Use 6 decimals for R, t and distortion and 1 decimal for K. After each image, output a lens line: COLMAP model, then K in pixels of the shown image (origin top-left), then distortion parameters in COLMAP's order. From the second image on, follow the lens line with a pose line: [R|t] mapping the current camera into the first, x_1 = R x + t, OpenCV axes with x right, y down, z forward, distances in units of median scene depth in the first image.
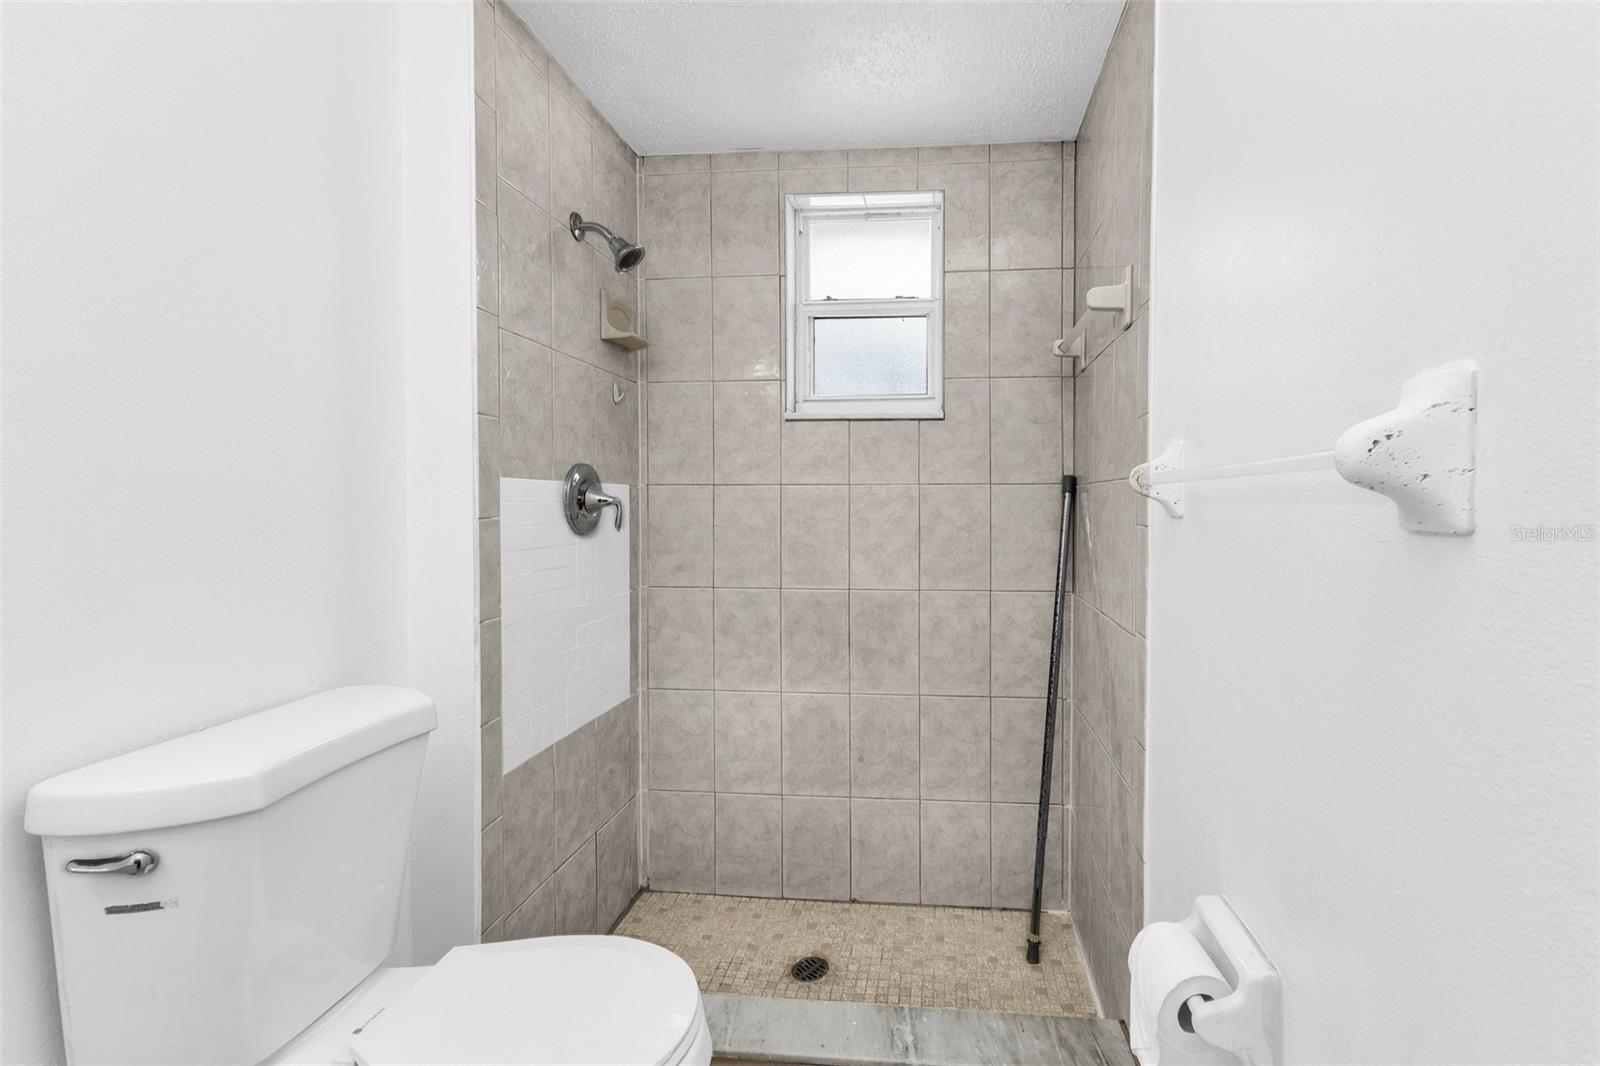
lens RADIAL K [[668.0, 0, 805.6], [0, 668.0, 515.9], [0, 0, 1]] dist [0.006927, 0.000147]
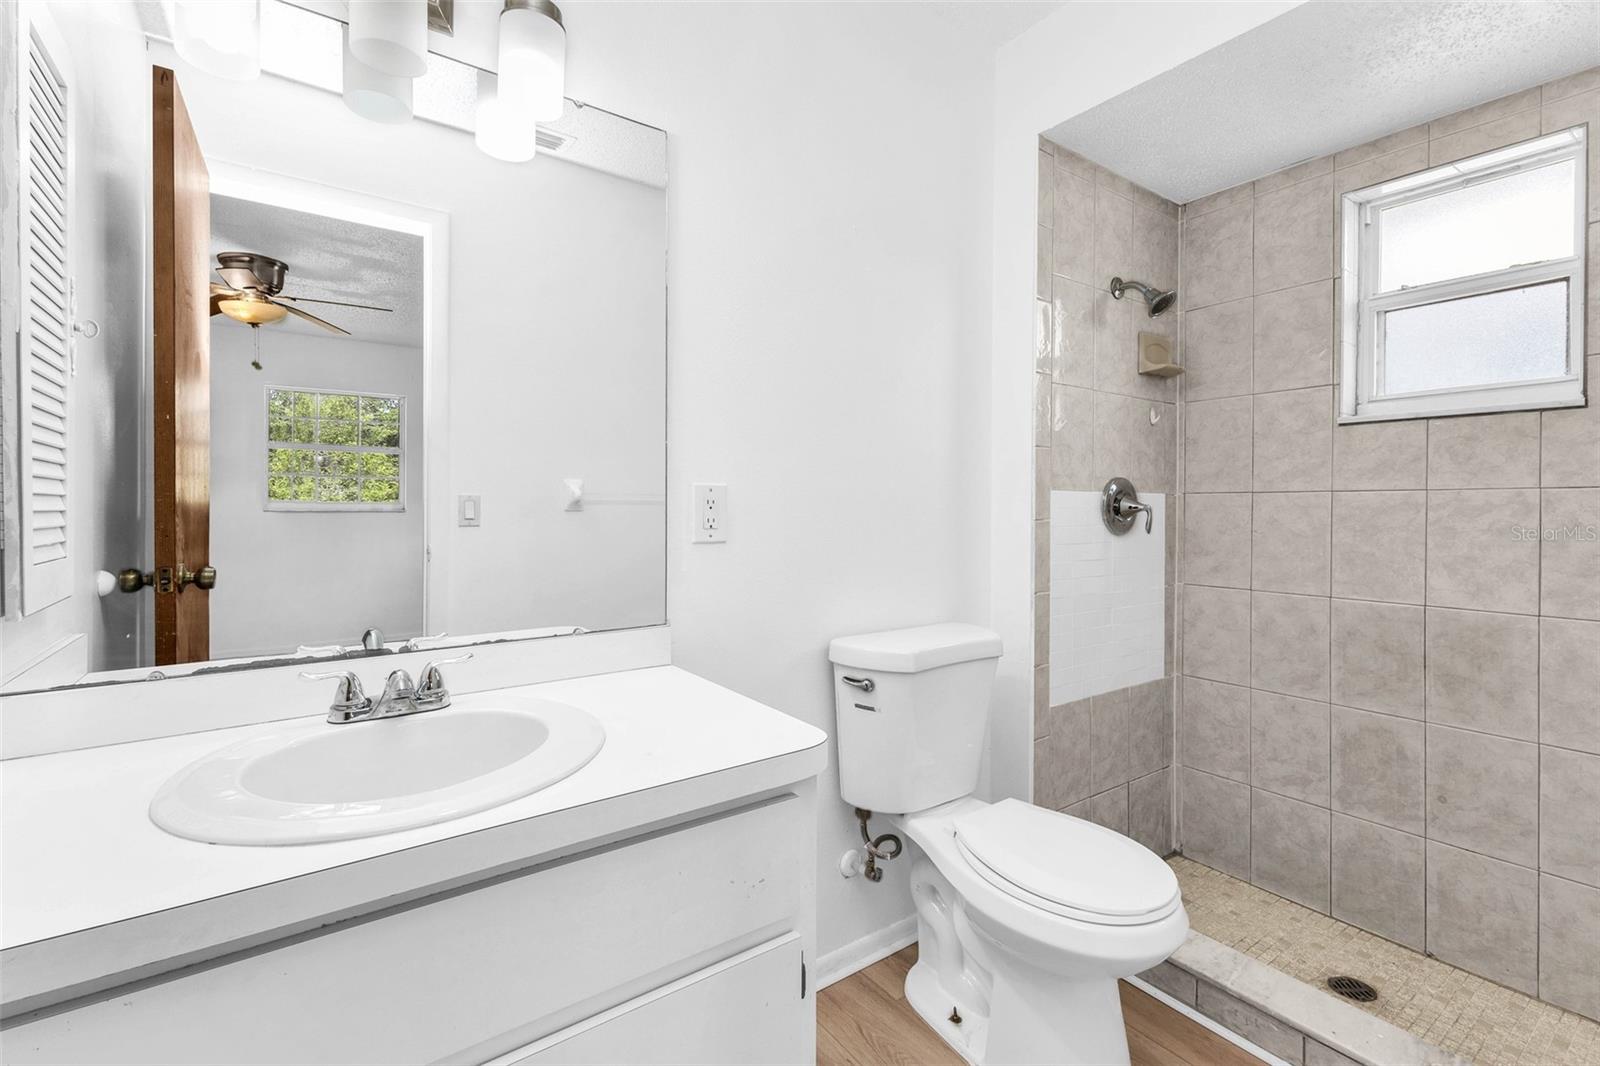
lens RADIAL K [[668.0, 0, 805.6], [0, 668.0, 515.9], [0, 0, 1]] dist [0.006927, 0.000147]
pose [[0.665729, 0.010527, -0.746119, 0.184626], [-0.016756, 0.999859, -0.000844, 0.003110], [0.746005, 0.013064, 0.665812, -0.231498]]
